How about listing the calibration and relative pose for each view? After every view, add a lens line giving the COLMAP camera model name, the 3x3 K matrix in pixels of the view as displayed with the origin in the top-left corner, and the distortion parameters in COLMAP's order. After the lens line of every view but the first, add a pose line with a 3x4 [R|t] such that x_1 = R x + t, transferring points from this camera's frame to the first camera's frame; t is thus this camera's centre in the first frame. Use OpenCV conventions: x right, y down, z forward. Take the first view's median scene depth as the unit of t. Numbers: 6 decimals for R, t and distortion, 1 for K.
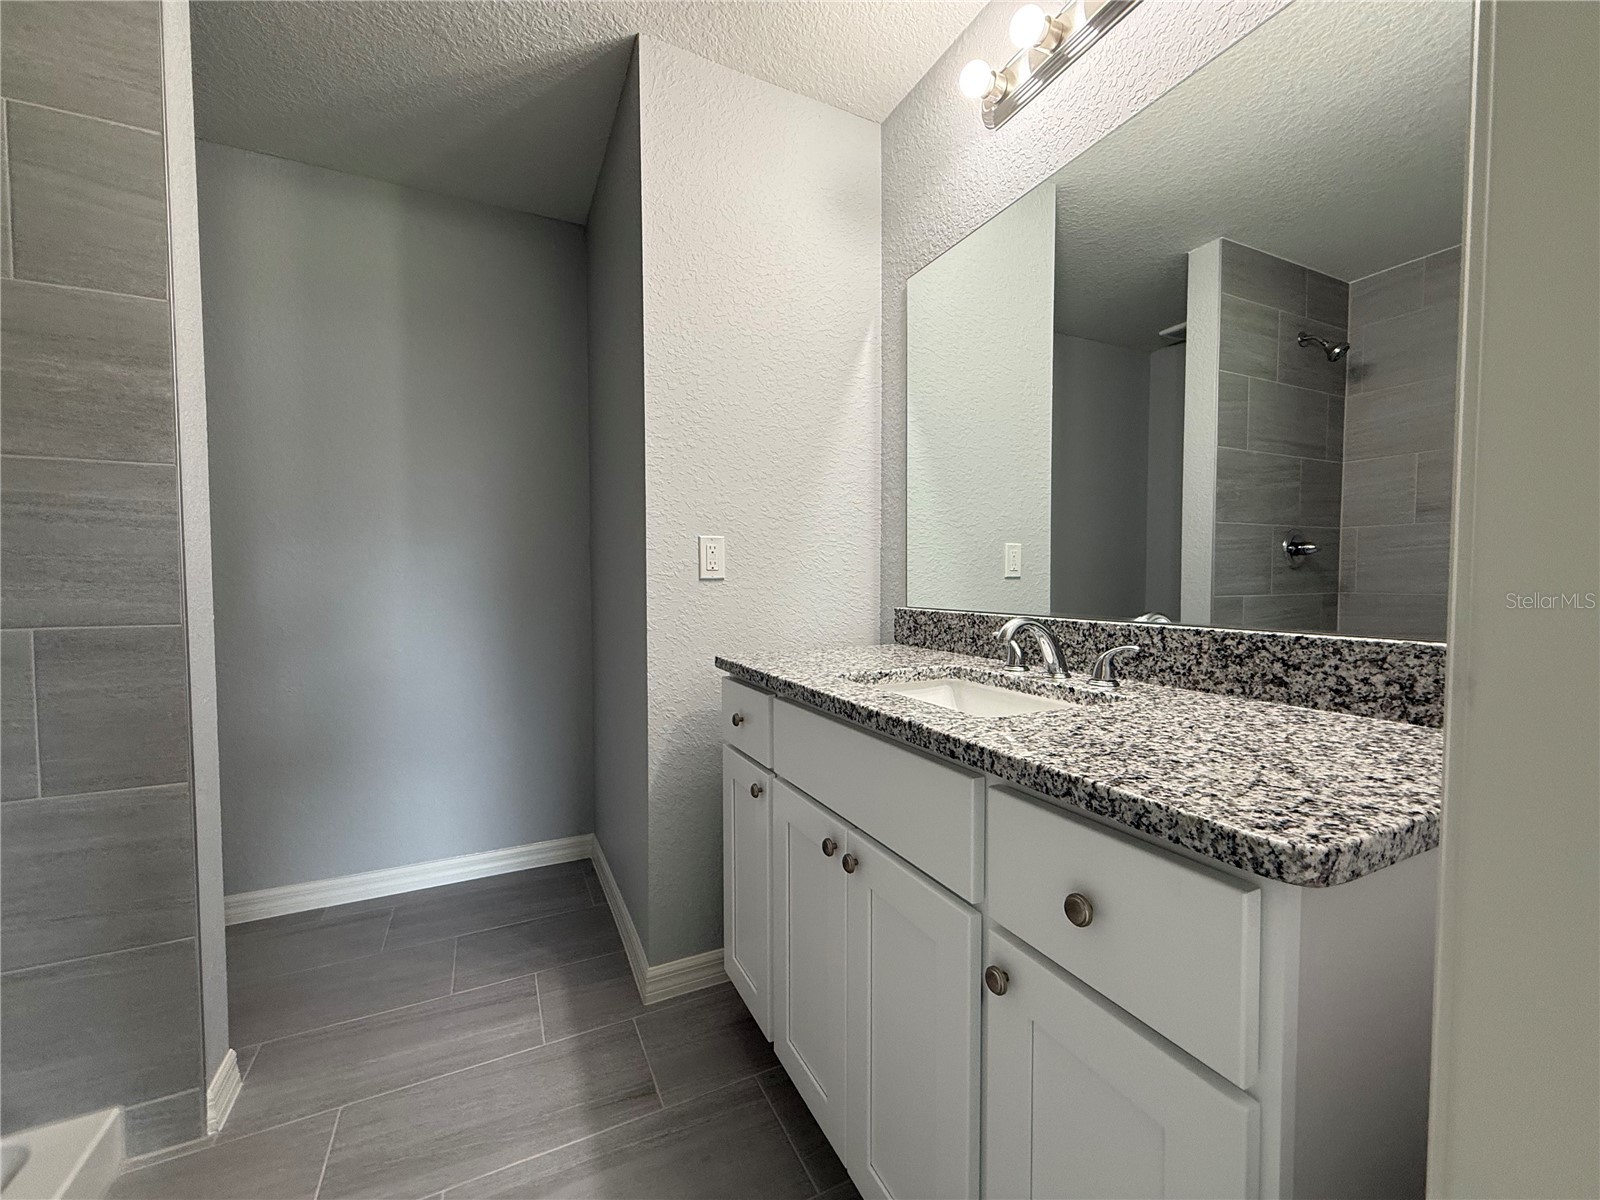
lens RADIAL K [[638.1, 0, 801.5], [0, 638.1, 604.1], [0, 0, 1]] dist [0.000178, 0.000202]
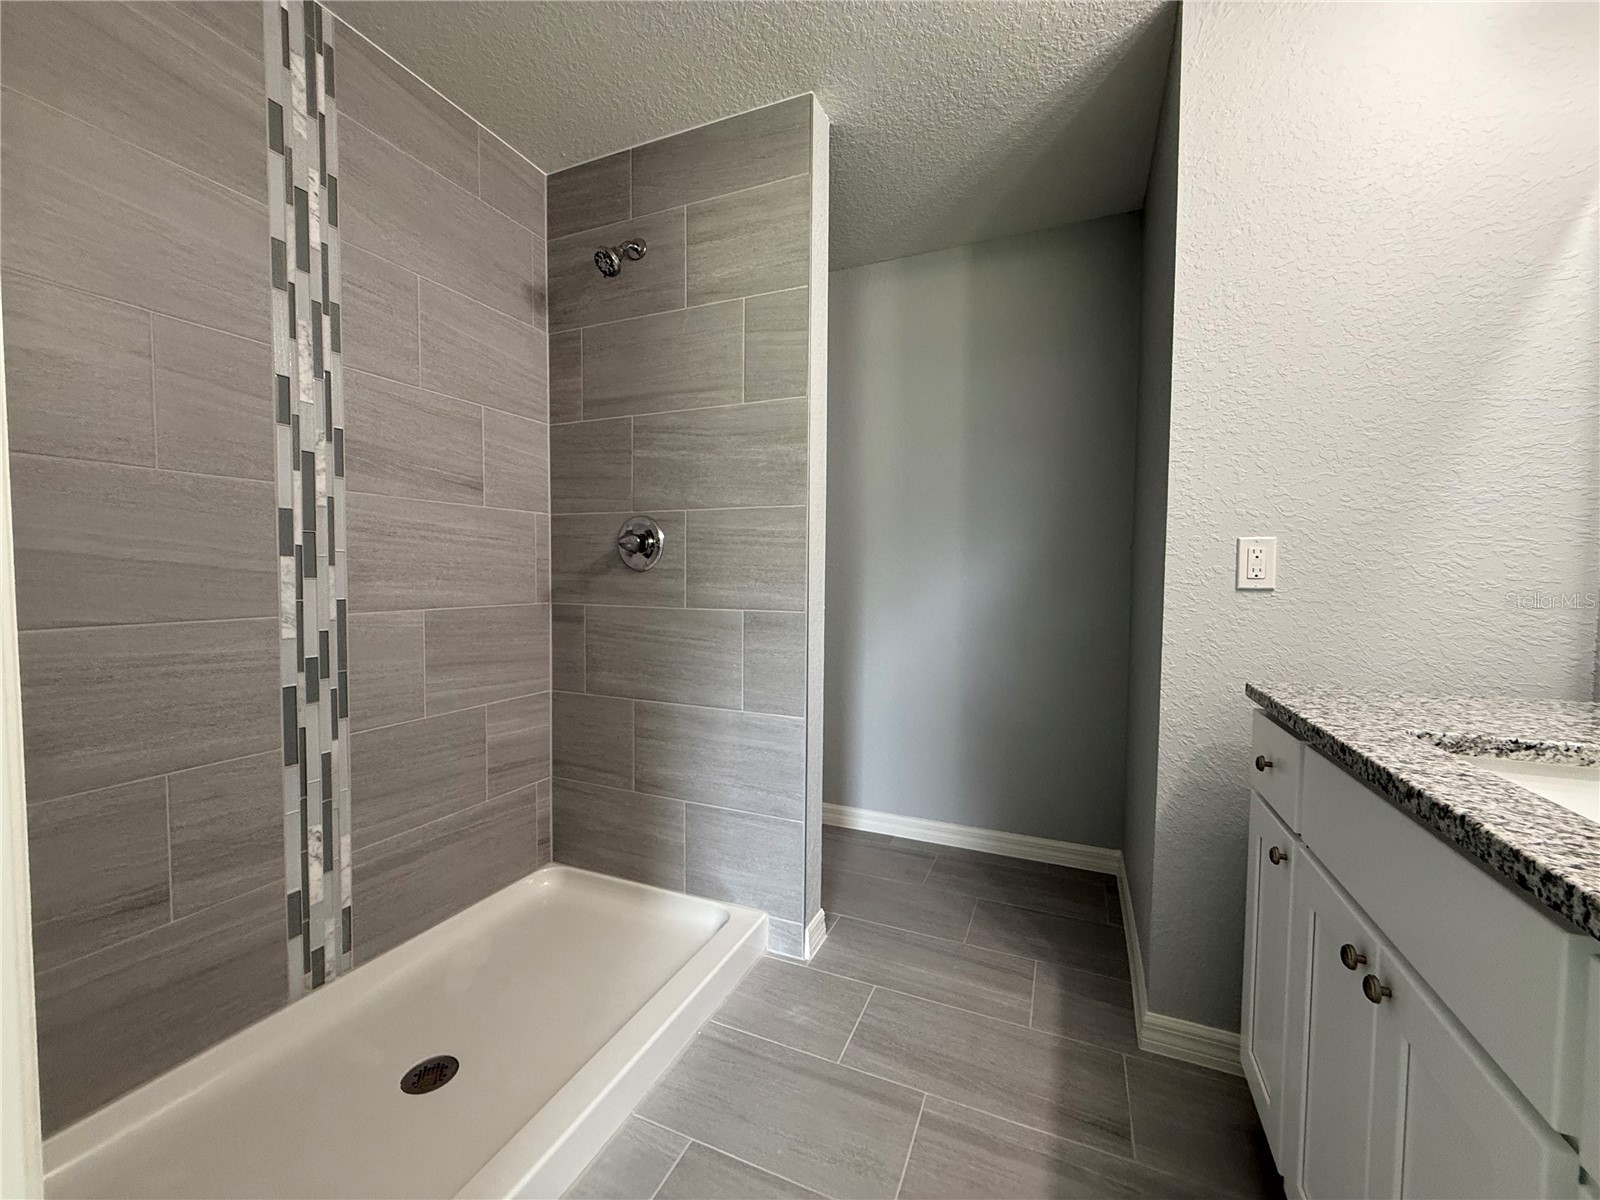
lens RADIAL K [[638.3, 0, 789.1], [0, 638.3, 604.5], [0, 0, 1]] dist [0.000616, 0.000373]
pose [[0.645348, 0.044768, -0.762576, 0.130223], [-0.042873, 0.998830, 0.022356, -0.015287], [0.762685, 0.018266, 0.646513, 0.005130]]
